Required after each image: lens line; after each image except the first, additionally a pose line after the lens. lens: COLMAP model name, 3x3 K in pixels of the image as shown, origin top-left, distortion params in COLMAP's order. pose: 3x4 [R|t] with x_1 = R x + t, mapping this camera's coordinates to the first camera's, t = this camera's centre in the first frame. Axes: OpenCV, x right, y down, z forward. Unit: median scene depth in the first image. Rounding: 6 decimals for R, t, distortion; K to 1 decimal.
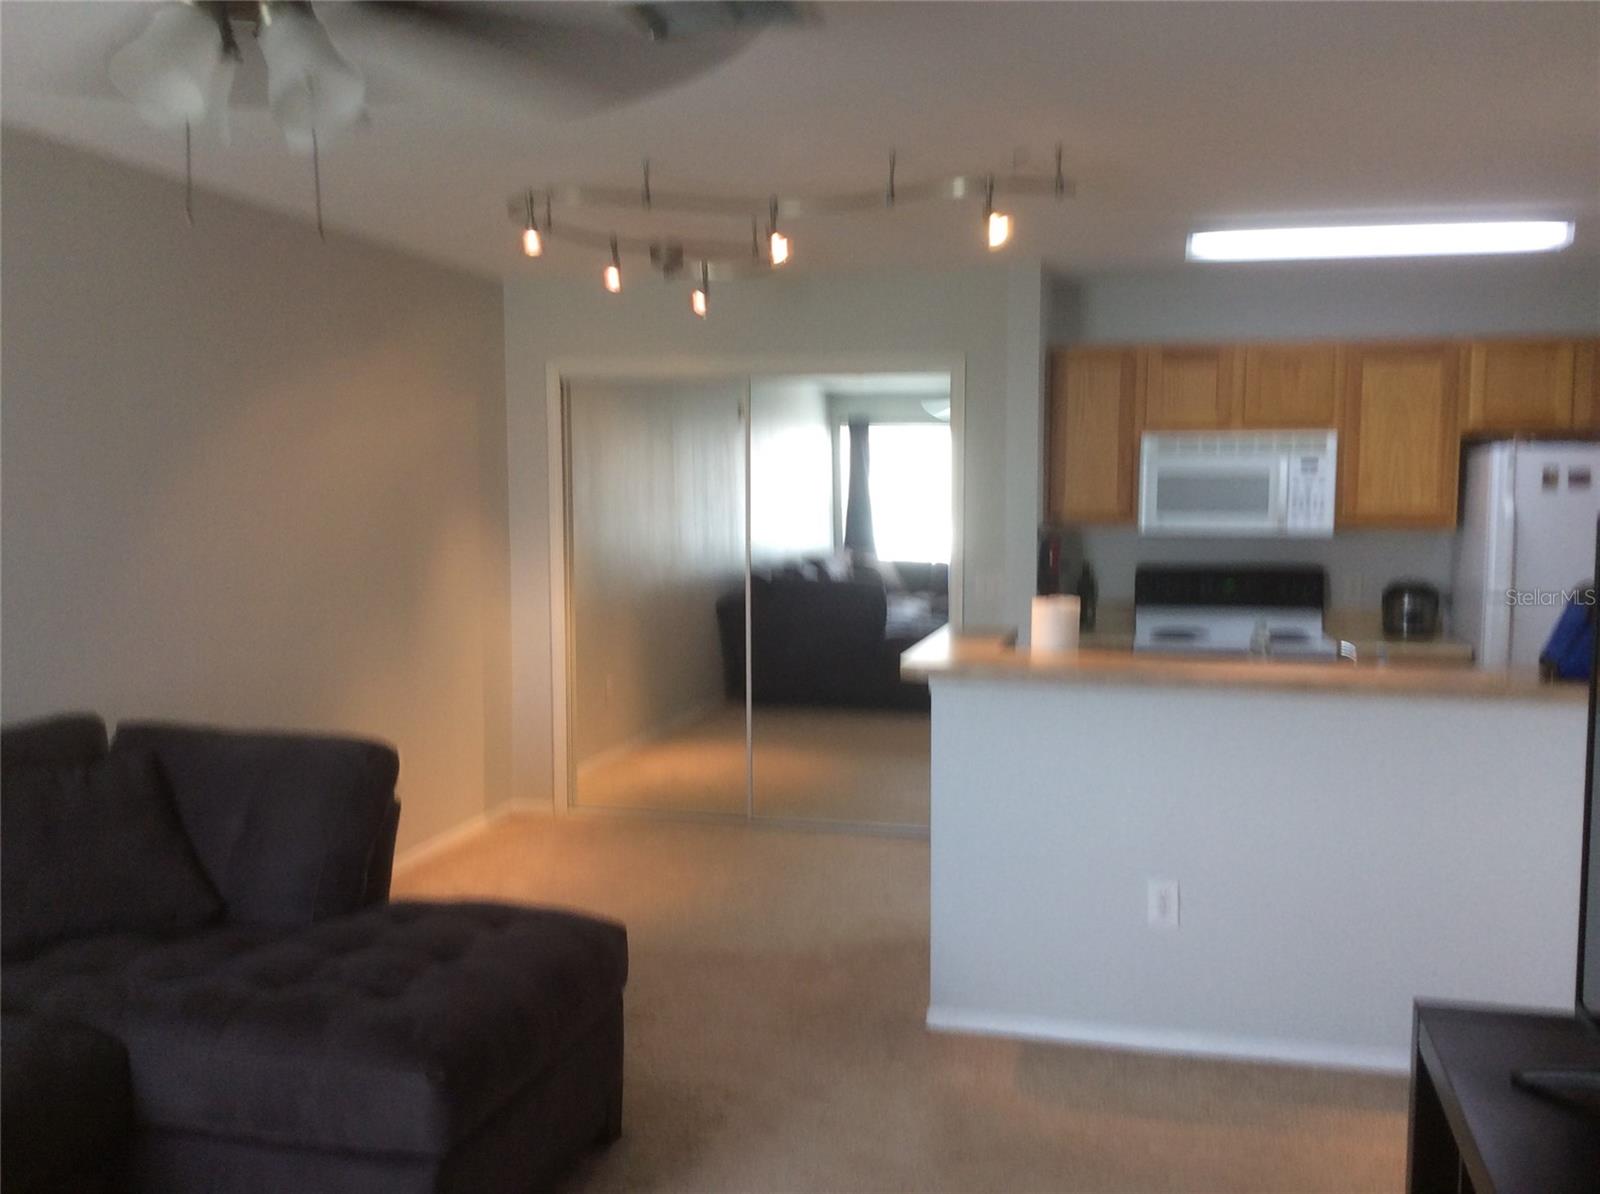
lens RADIAL K [[1474.0, 0, 764.2], [0, 1474.0, 600.5], [0, 0, 1]] dist [0.074726, -0.097295]
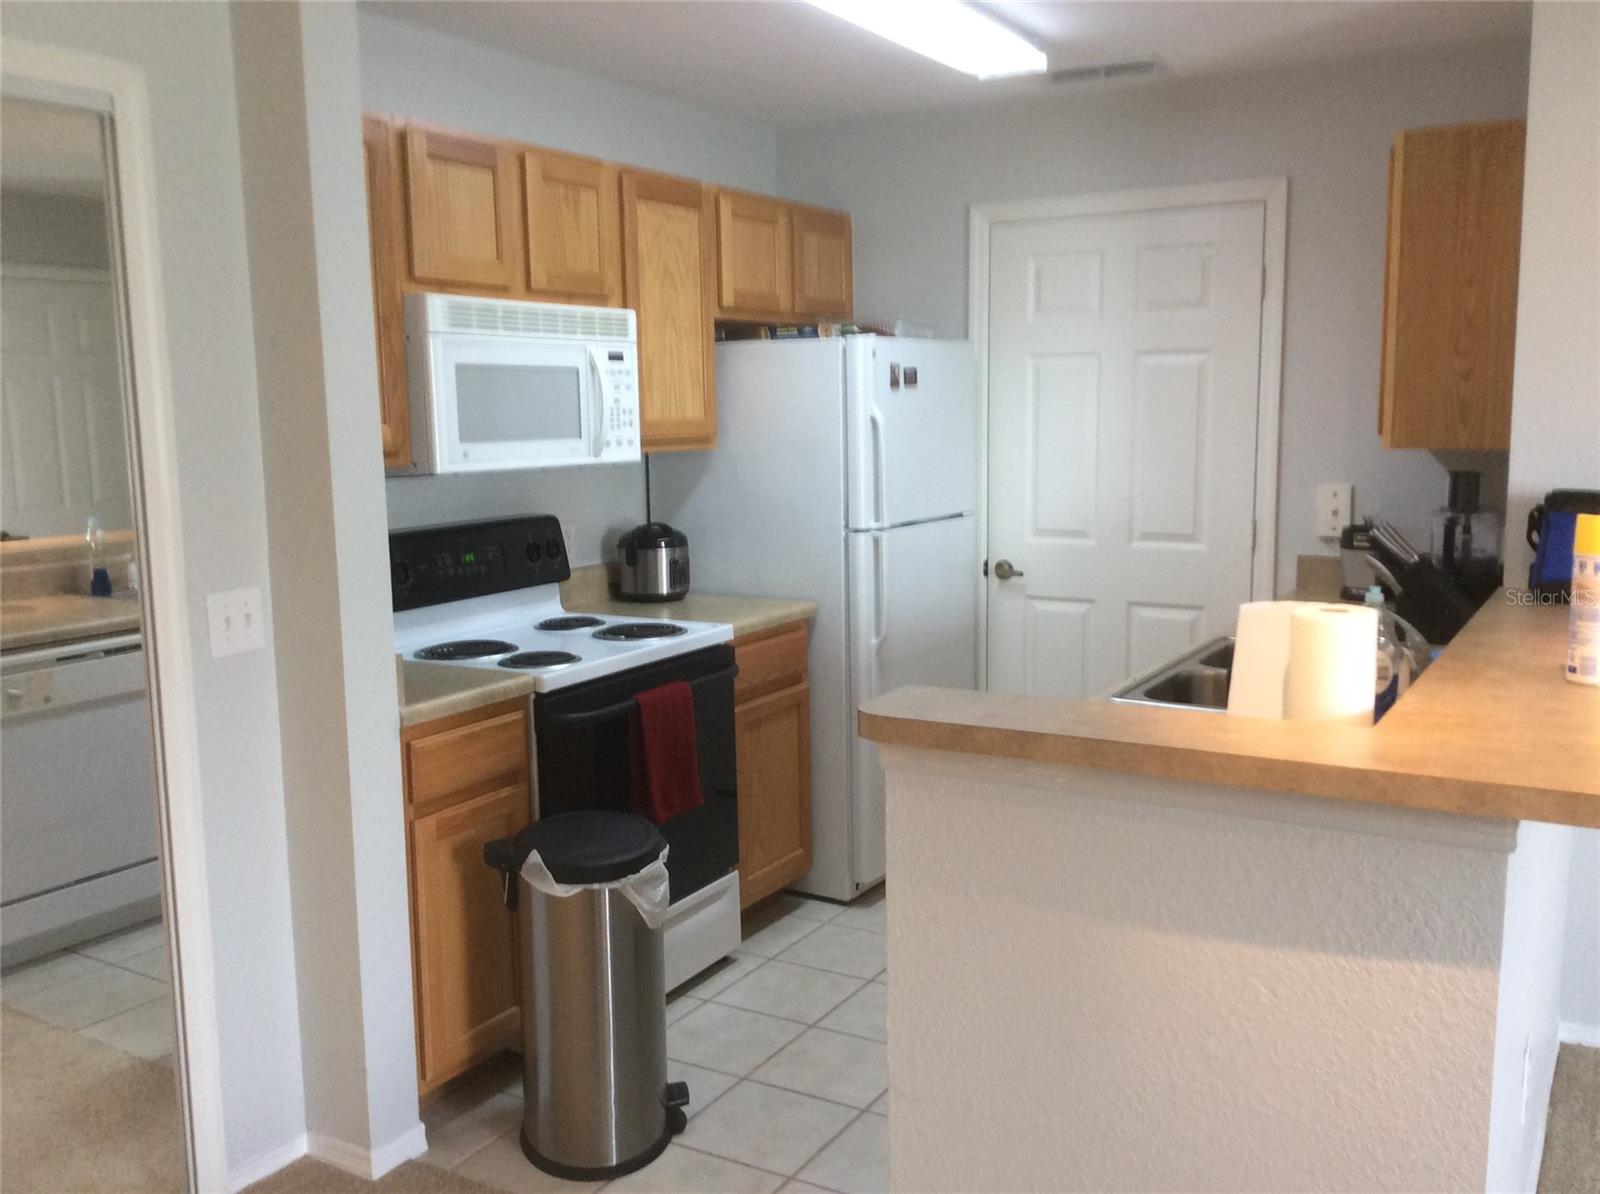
lens RADIAL K [[1469.8, 0, 796.1], [0, 1469.8, 616.5], [0, 0, 1]] dist [0.128376, -0.280638]
pose [[0.245833, -0.151020, 0.957475, -0.244947], [0.088460, 0.987162, 0.132990, -0.057039], [-0.965267, 0.052005, 0.256036, 0.753076]]
